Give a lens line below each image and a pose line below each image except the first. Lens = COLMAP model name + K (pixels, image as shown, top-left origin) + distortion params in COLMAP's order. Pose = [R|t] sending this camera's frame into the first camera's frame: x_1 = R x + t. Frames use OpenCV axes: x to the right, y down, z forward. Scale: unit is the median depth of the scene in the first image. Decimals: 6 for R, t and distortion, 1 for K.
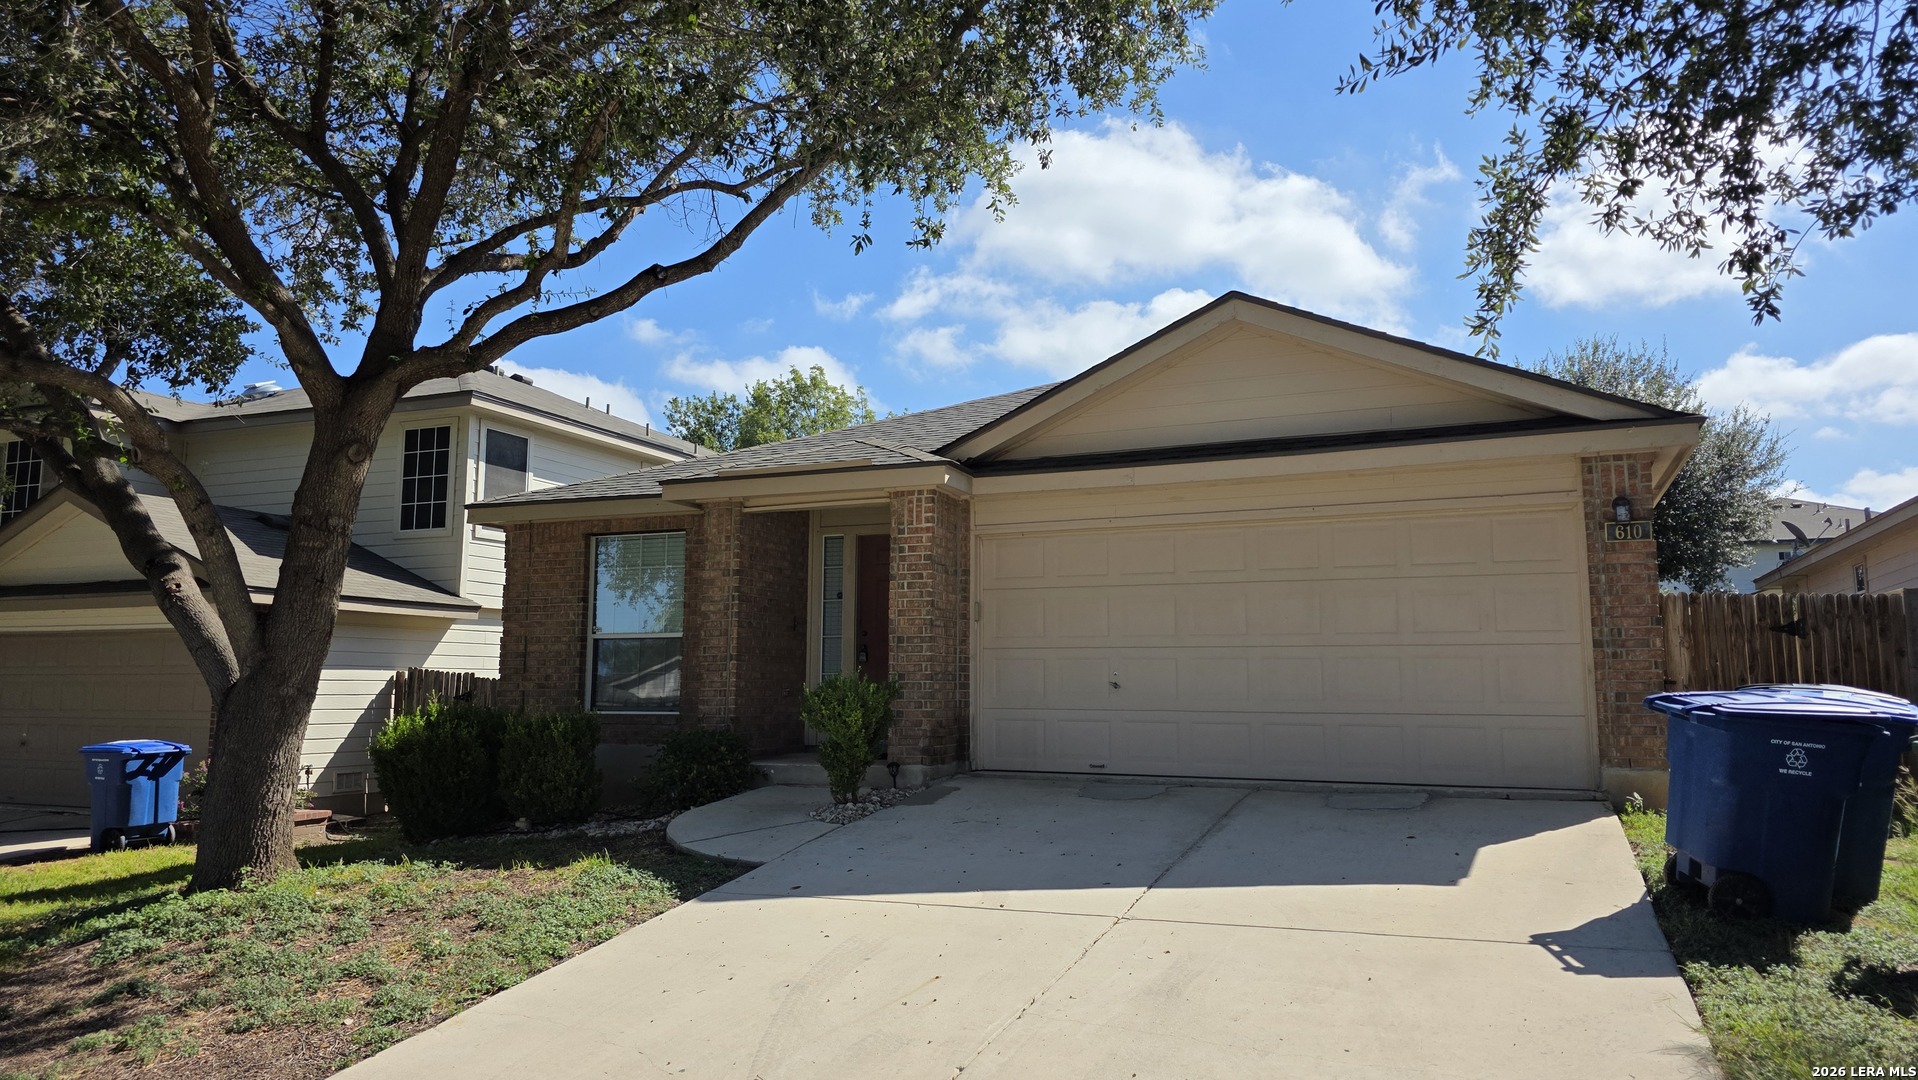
lens RADIAL K [[1328.6, 0, 959.0], [0, 1328.6, 540.0], [0, 0, 1]] dist [0.100372, -0.137650]
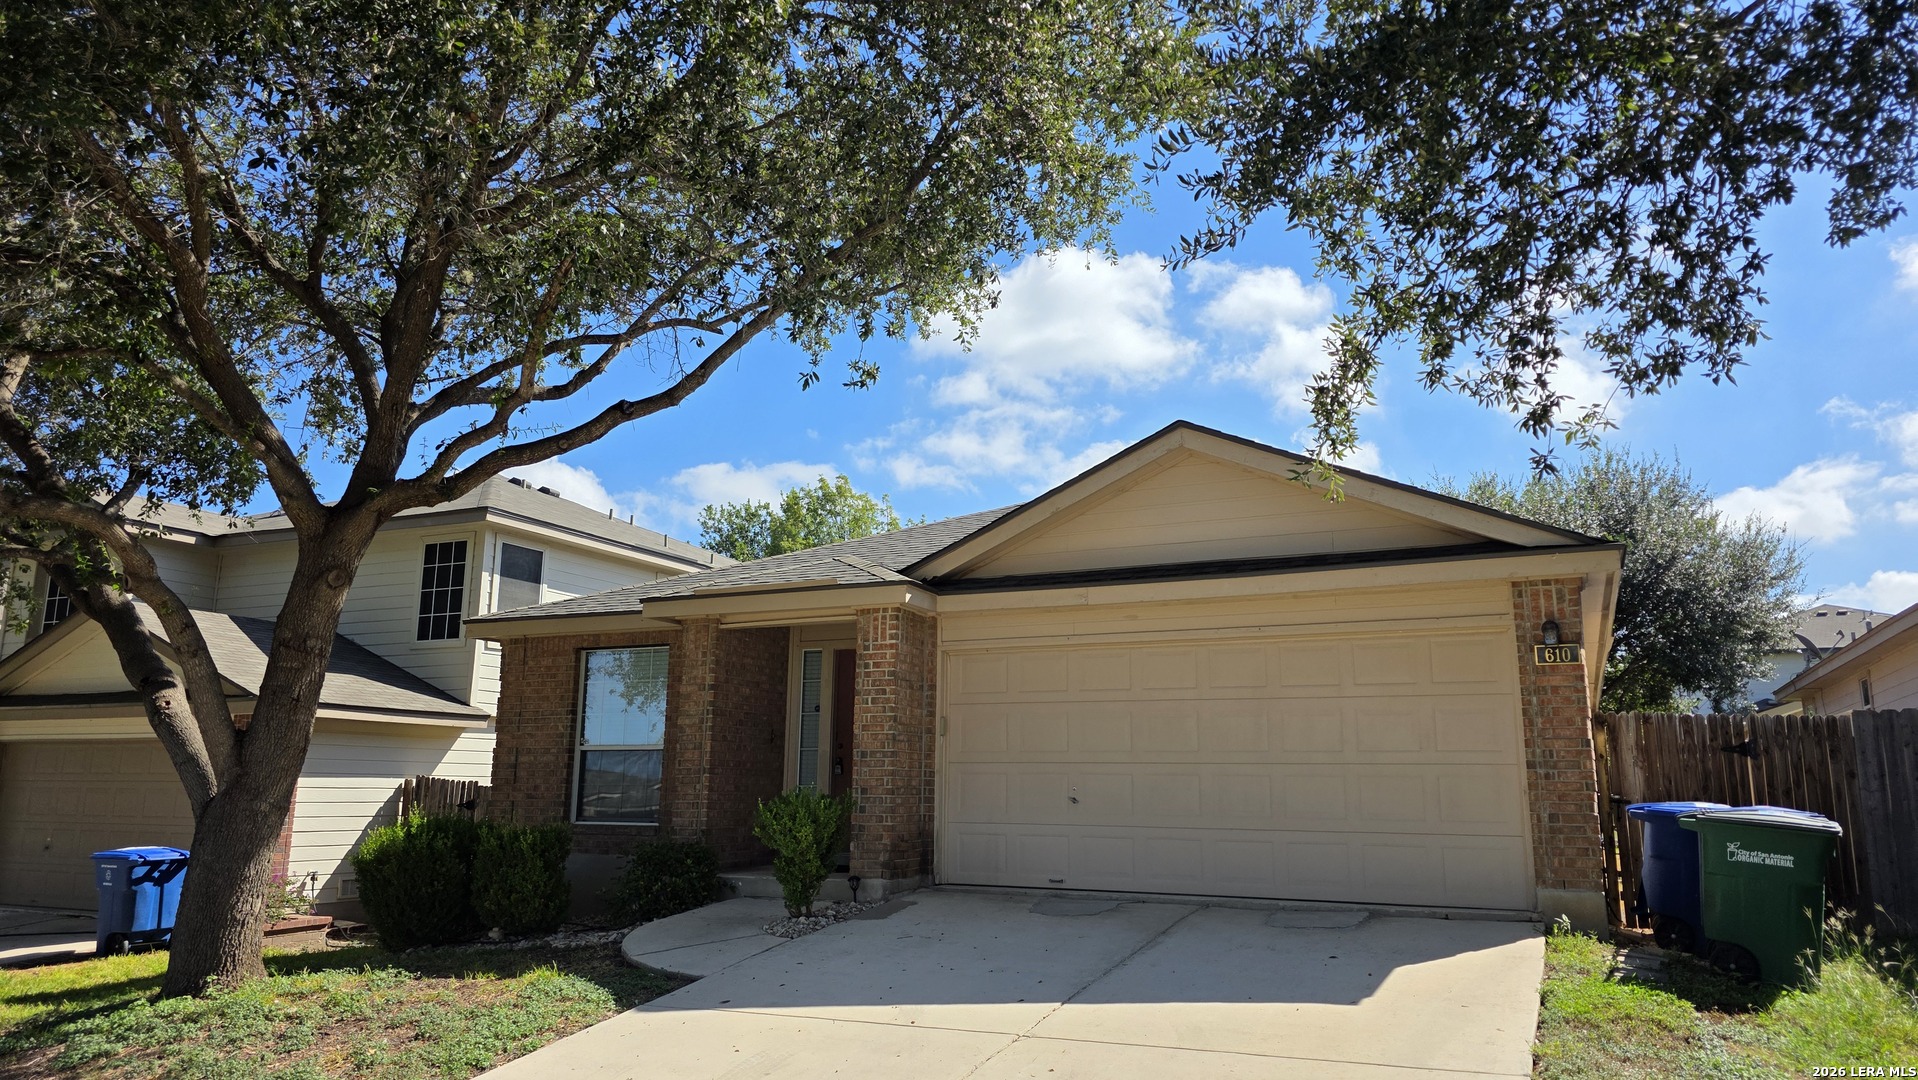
lens RADIAL K [[1328.5, 0, 964.1], [0, 1328.5, 548.8], [0, 0, 1]] dist [0.084261, -0.104227]
pose [[0.999394, -0.000002, -0.034817, 0.068729], [-0.002396, 0.997626, -0.068824, -0.012784], [0.034734, 0.068866, 0.997021, -0.034635]]
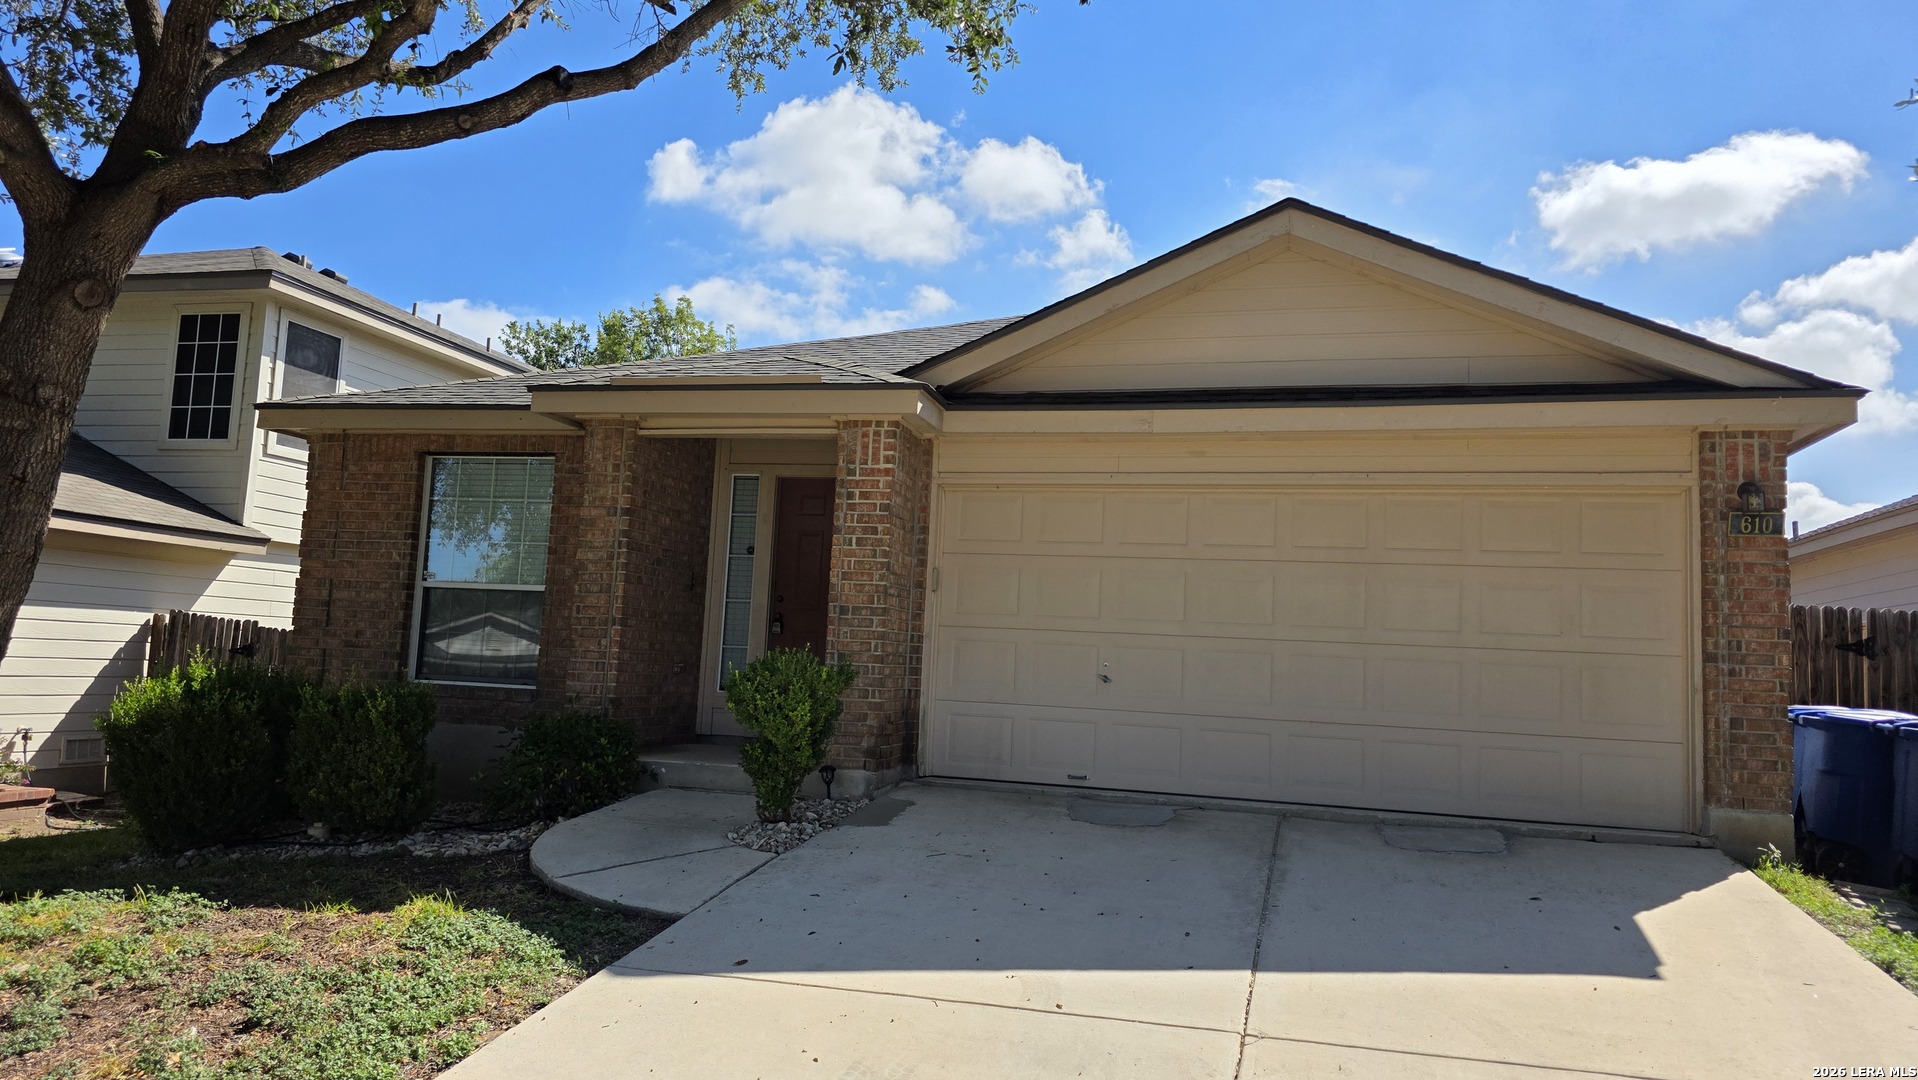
lens RADIAL K [[1332.8, 0, 986.6], [0, 1332.8, 551.4], [0, 0, 1]] dist [0.073527, -0.075072]
pose [[0.987747, 0.057245, 0.145188, -0.076238], [-0.061518, 0.997790, 0.025112, 0.015666], [-0.143430, -0.033737, 0.989085, 0.210504]]
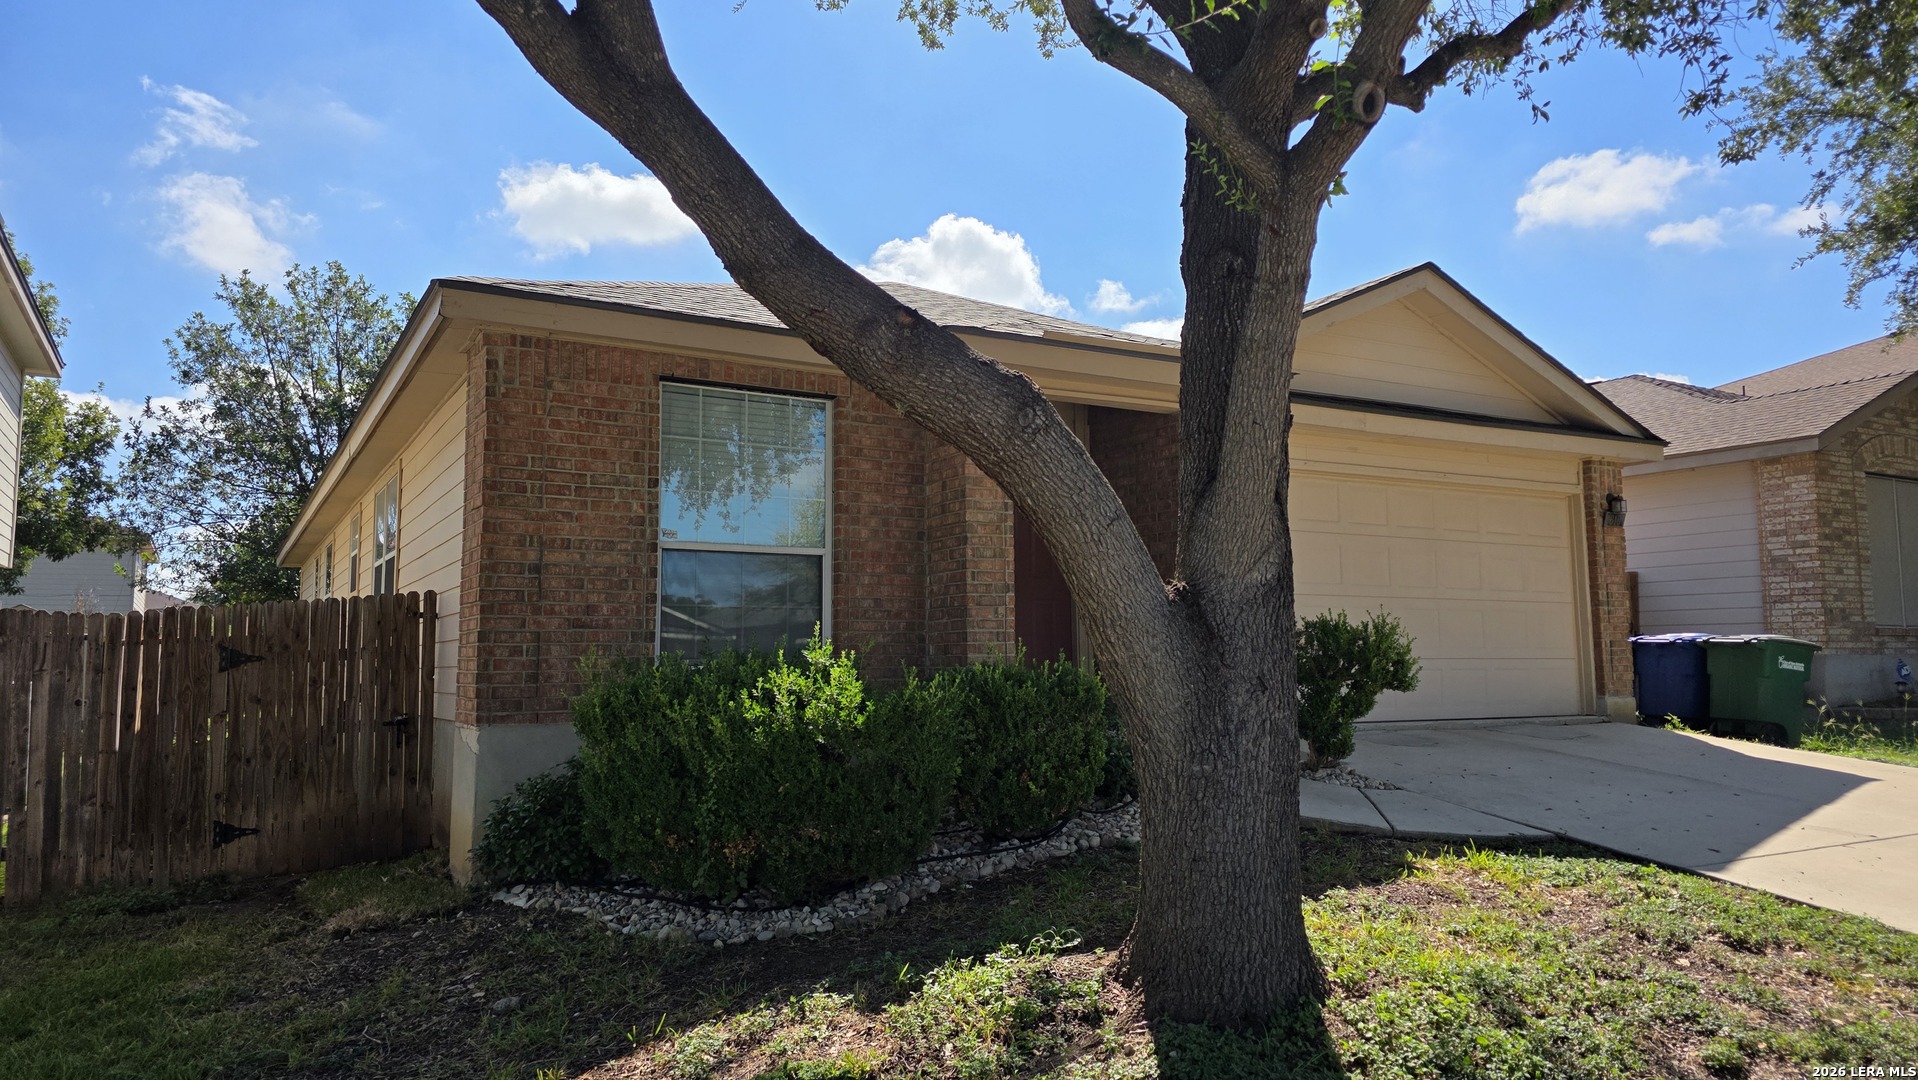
lens RADIAL K [[1328.6, 0, 959.0], [0, 1328.6, 540.0], [0, 0, 1]] dist [0.100372, -0.137650]
pose [[0.581635, 0.071027, 0.810343, -0.815626], [-0.085030, 0.996032, -0.026271, 0.088111], [-0.808994, -0.053624, 0.585366, 0.632697]]
